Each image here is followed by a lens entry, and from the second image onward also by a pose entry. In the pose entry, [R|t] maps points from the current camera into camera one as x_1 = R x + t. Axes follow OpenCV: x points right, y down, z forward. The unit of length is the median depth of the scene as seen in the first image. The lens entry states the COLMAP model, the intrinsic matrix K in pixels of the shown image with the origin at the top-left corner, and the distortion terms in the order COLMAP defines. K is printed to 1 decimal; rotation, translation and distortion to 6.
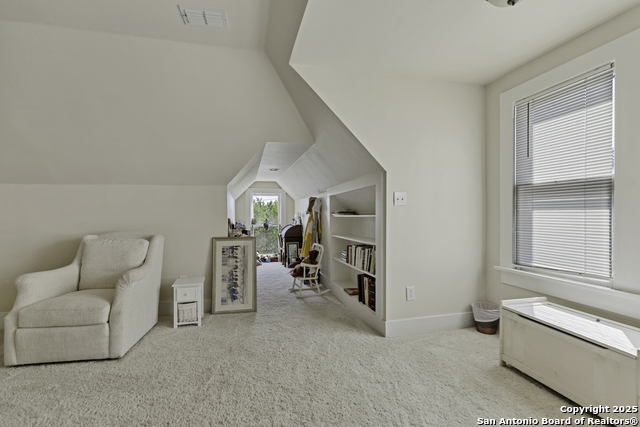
lens RADIAL K [[294.6, 0, 322.3], [0, 294.6, 216.0], [0, 0, 1]] dist [0.010964, -0.000003]
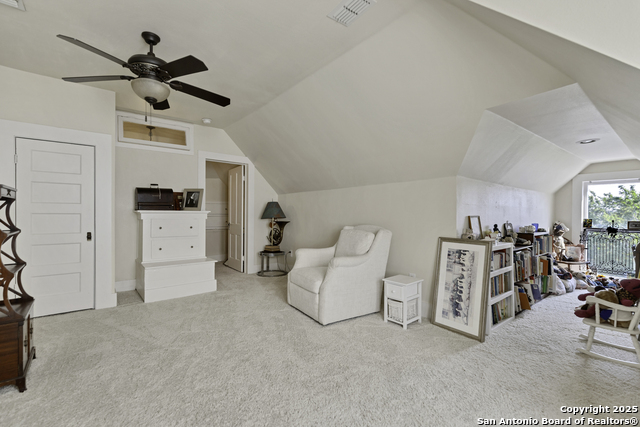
lens RADIAL K [[294.6, 0, 320.3], [0, 294.6, 209.9], [0, 0, 1]] dist [0.010964, -0.000003]
pose [[0.400282, 0.002122, -0.916389, 0.299550], [-0.014827, 0.999881, -0.004161, 0.000119], [0.916272, 0.015253, 0.400266, 0.325817]]
